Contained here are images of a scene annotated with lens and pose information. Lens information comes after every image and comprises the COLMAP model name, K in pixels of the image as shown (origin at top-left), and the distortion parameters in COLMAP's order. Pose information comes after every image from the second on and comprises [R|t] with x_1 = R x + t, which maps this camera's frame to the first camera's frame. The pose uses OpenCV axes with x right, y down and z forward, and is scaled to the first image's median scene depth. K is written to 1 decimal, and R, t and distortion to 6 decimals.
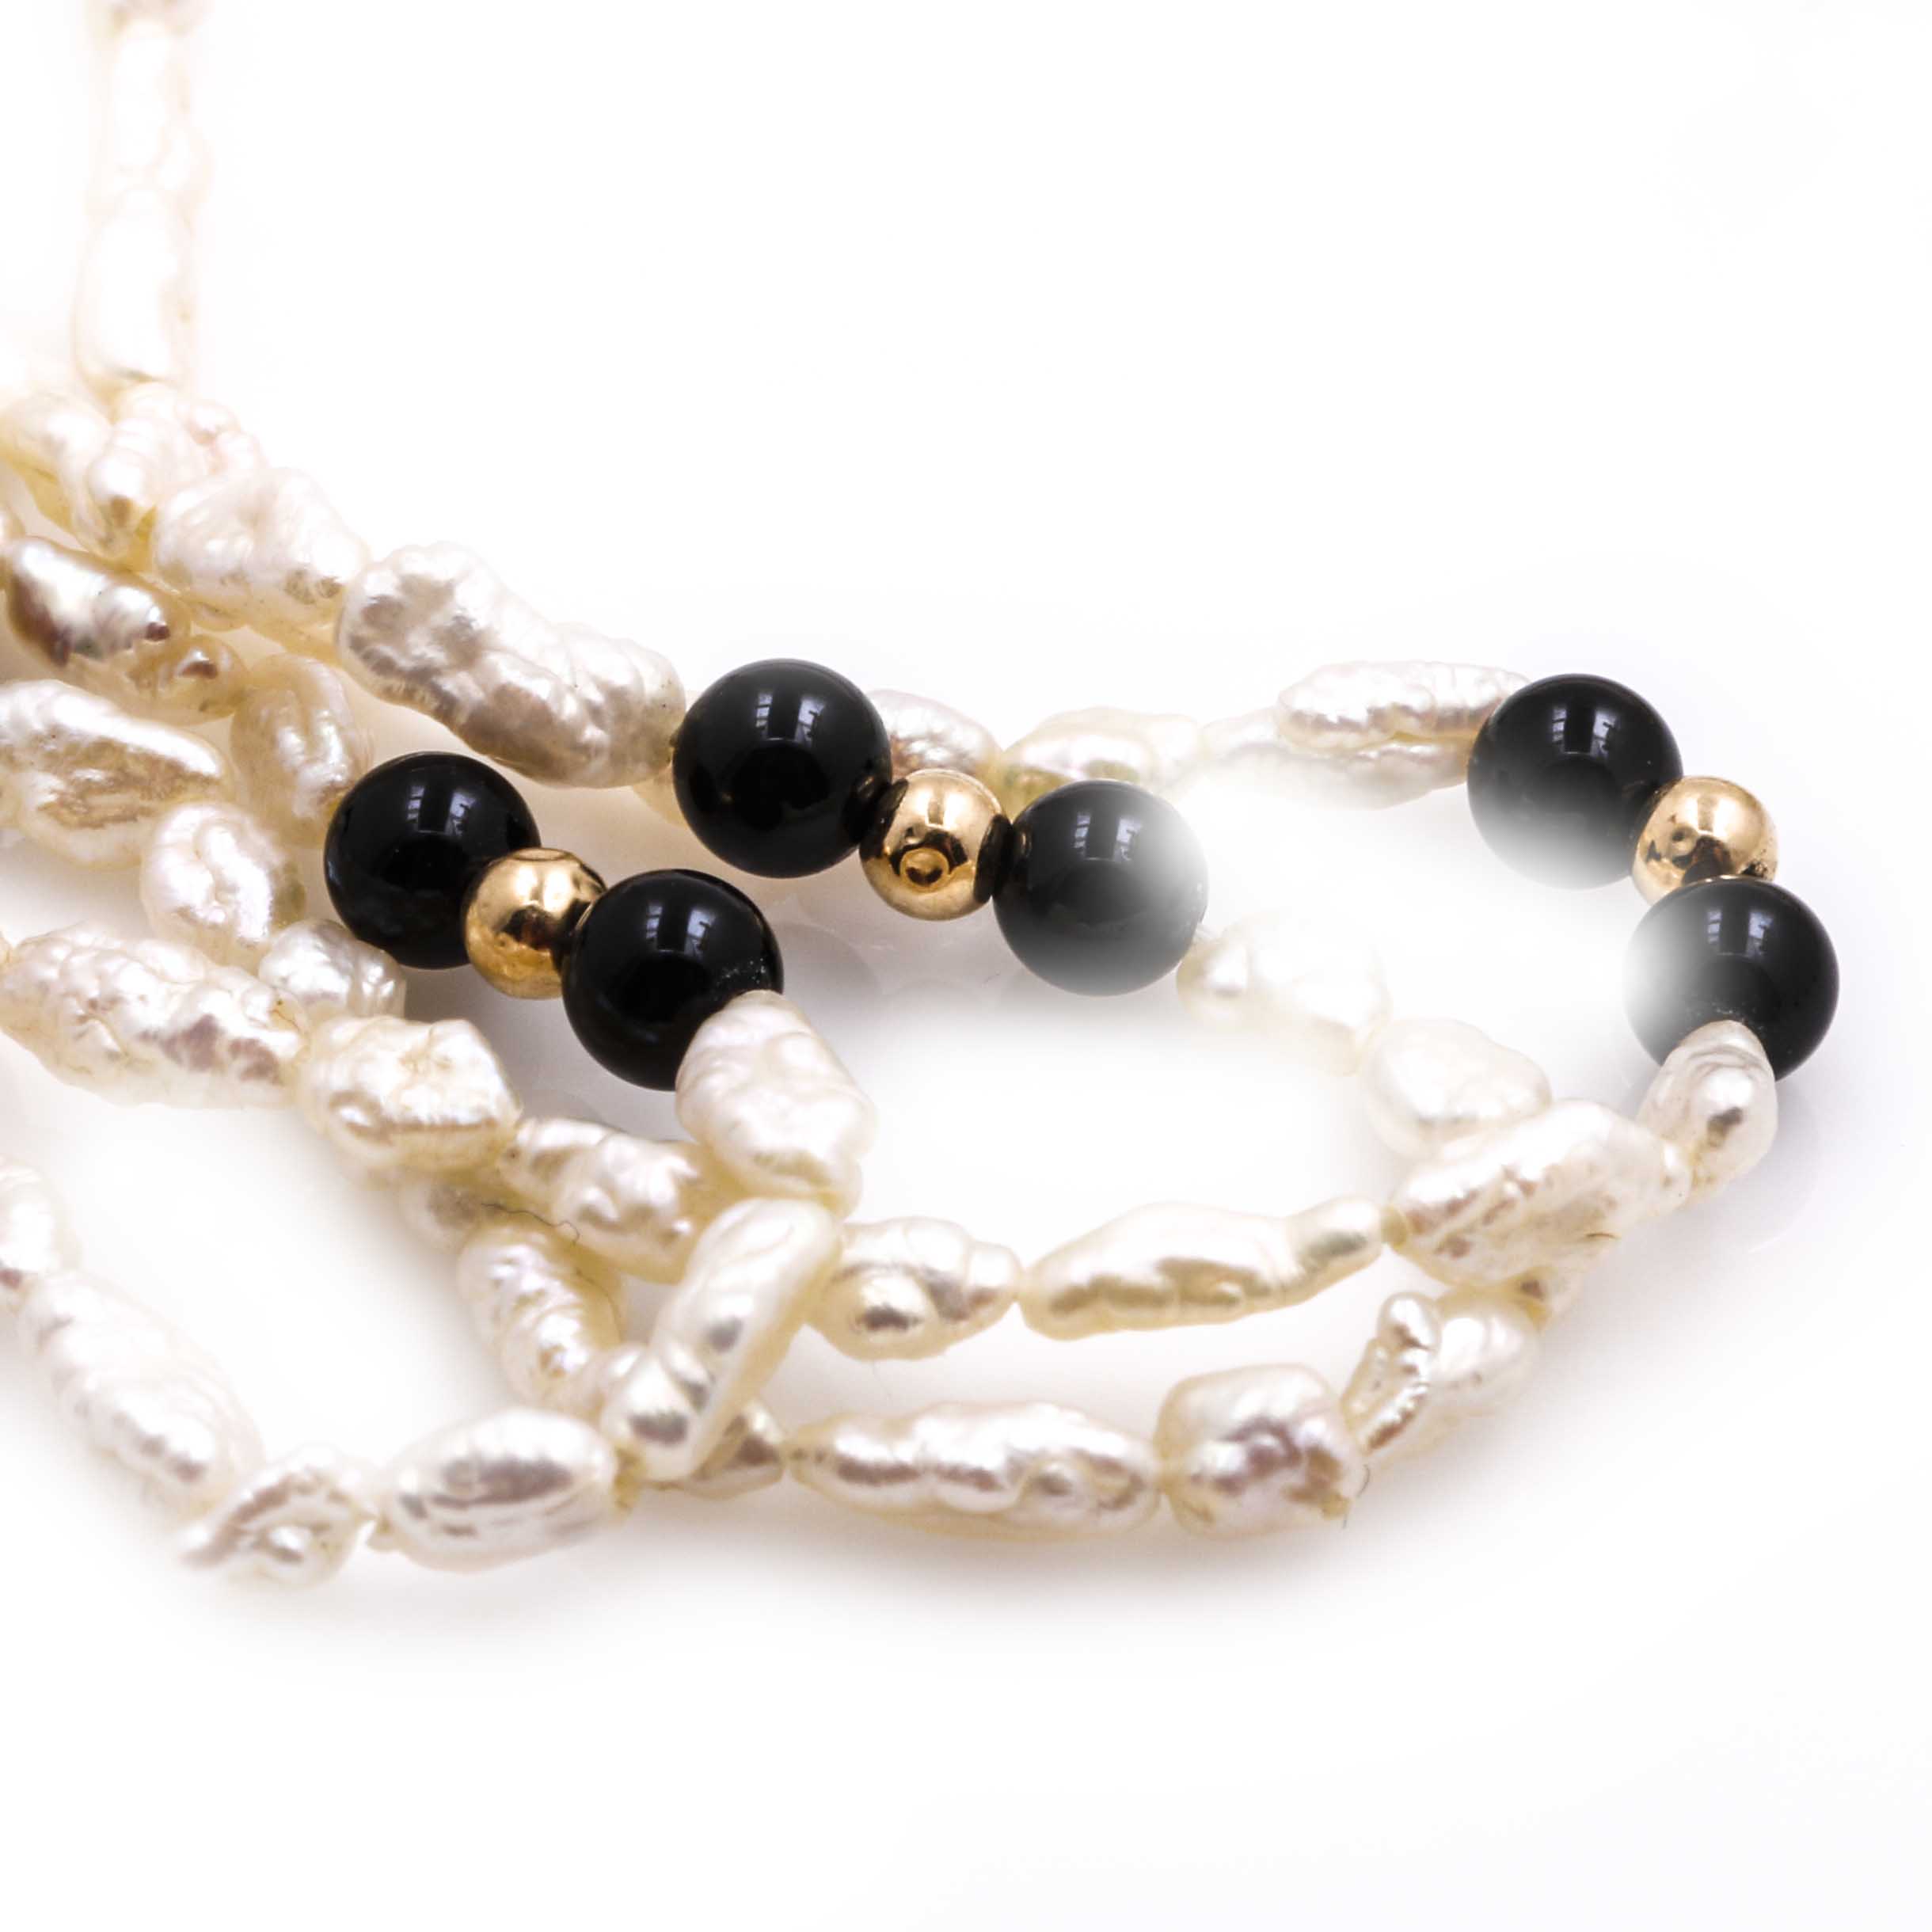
lens RADIAL K [[7280.7, 0, 963.2], [0, 7280.7, 967.8], [0, 0, 1]] dist [0.057715, 0.000000]
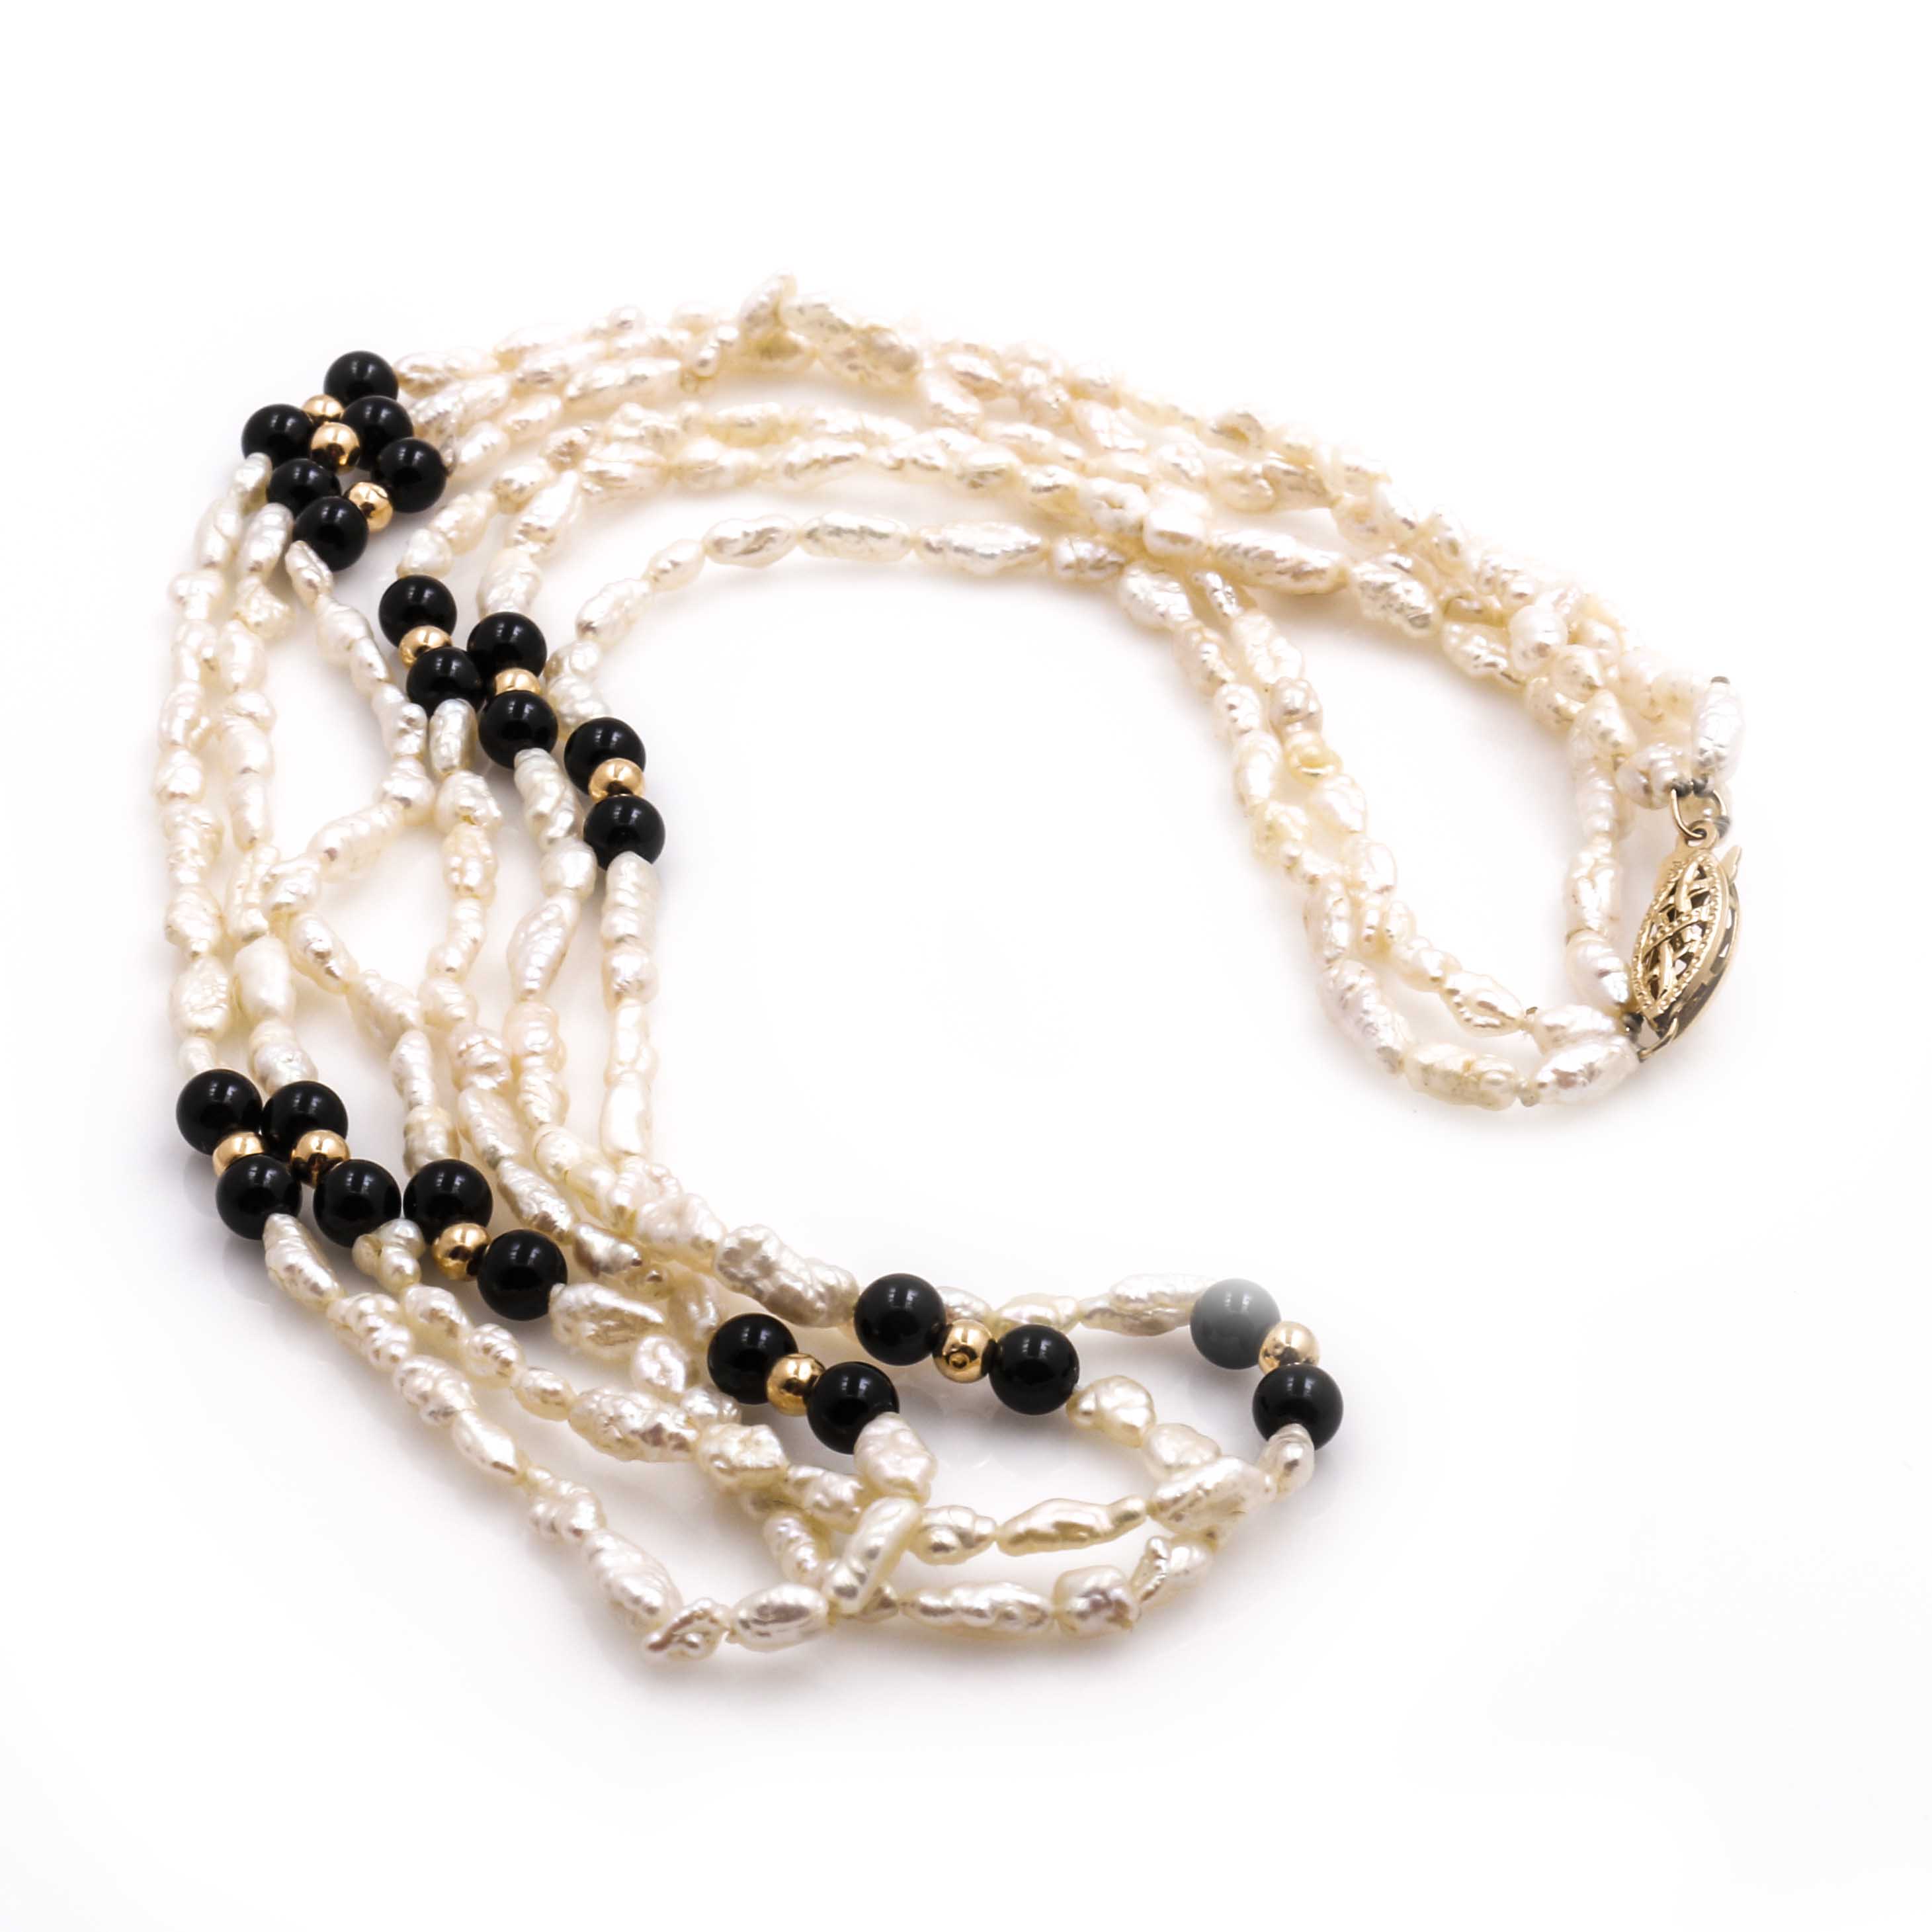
lens RADIAL K [[4834.0, 0, 967.1], [0, 4834.0, 967.6], [0, 0, 1]] dist [-0.112210, 0.000000]
pose [[0.999591, -0.005496, -0.028054, 0.042701], [0.002566, 0.994635, -0.103419, 0.021875], [0.028472, 0.103305, 0.994242, -0.588201]]
